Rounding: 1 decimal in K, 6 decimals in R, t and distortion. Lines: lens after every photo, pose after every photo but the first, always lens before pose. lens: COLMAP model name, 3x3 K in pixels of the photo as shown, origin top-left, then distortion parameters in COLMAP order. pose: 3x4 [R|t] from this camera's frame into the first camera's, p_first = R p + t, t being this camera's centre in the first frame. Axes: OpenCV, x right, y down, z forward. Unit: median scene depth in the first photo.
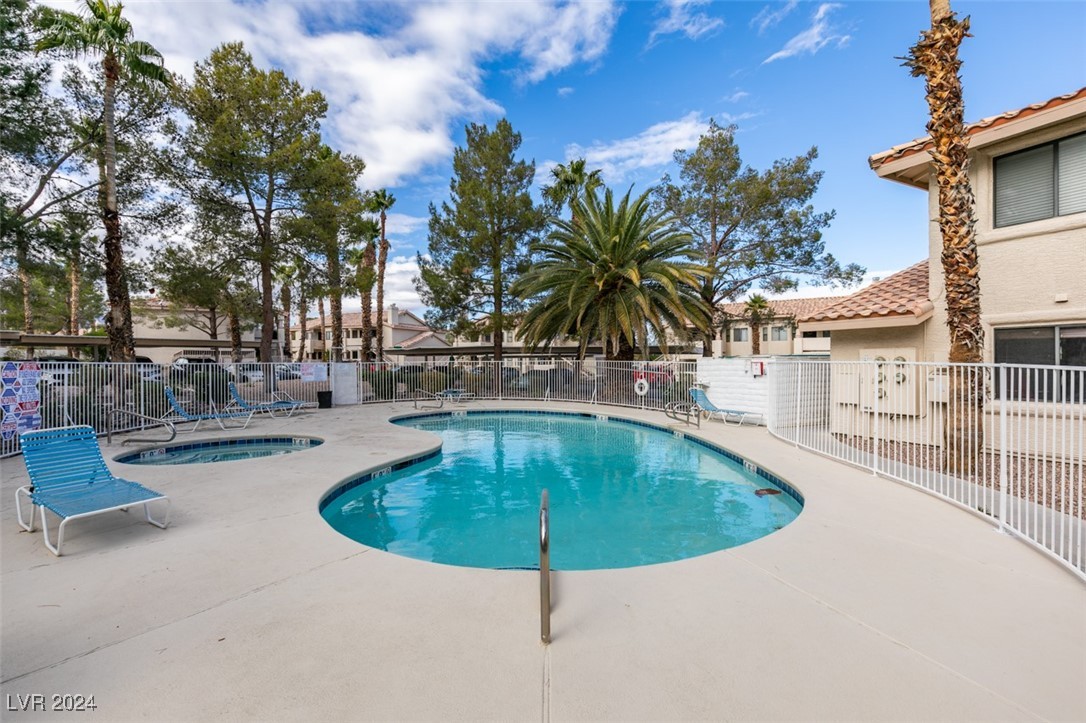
lens RADIAL K [[484.5, 0, 540.7], [0, 484.5, 363.7], [0, 0, 1]] dist [0.000548, -0.000352]
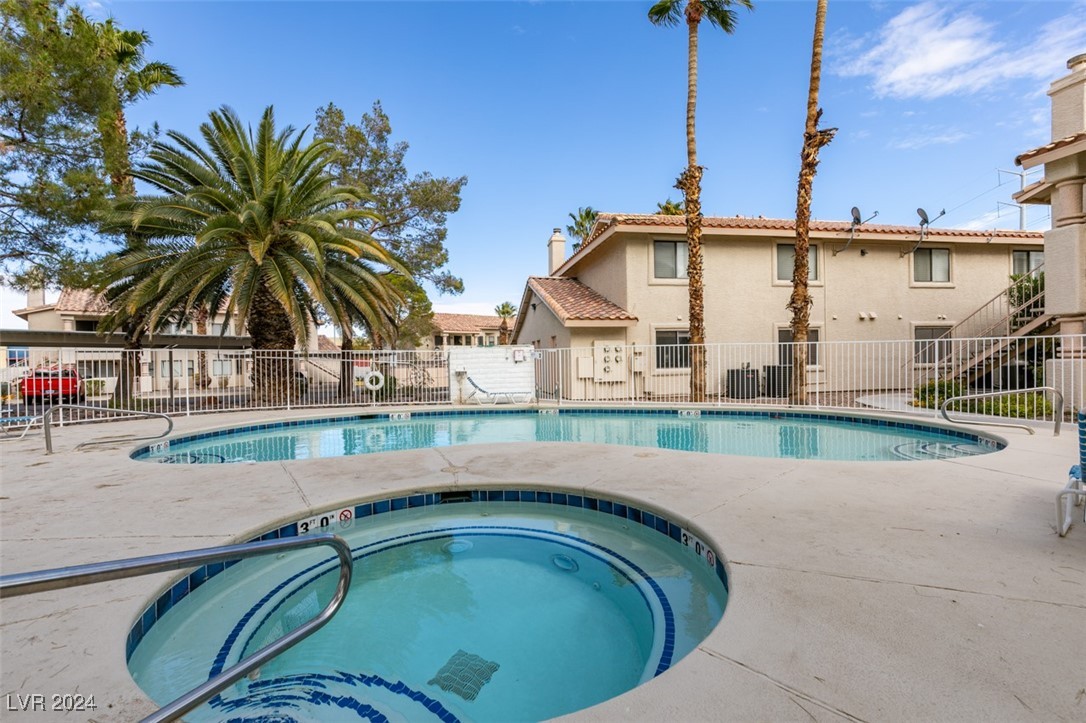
lens RADIAL K [[484.5, 0, 540.7], [0, 484.5, 363.7], [0, 0, 1]] dist [0.000548, -0.000352]
pose [[0.301484, -0.011647, 0.953400, -0.640753], [0.018700, 0.999805, 0.006300, 0.022445], [-0.953288, 0.015930, 0.301643, 0.549756]]
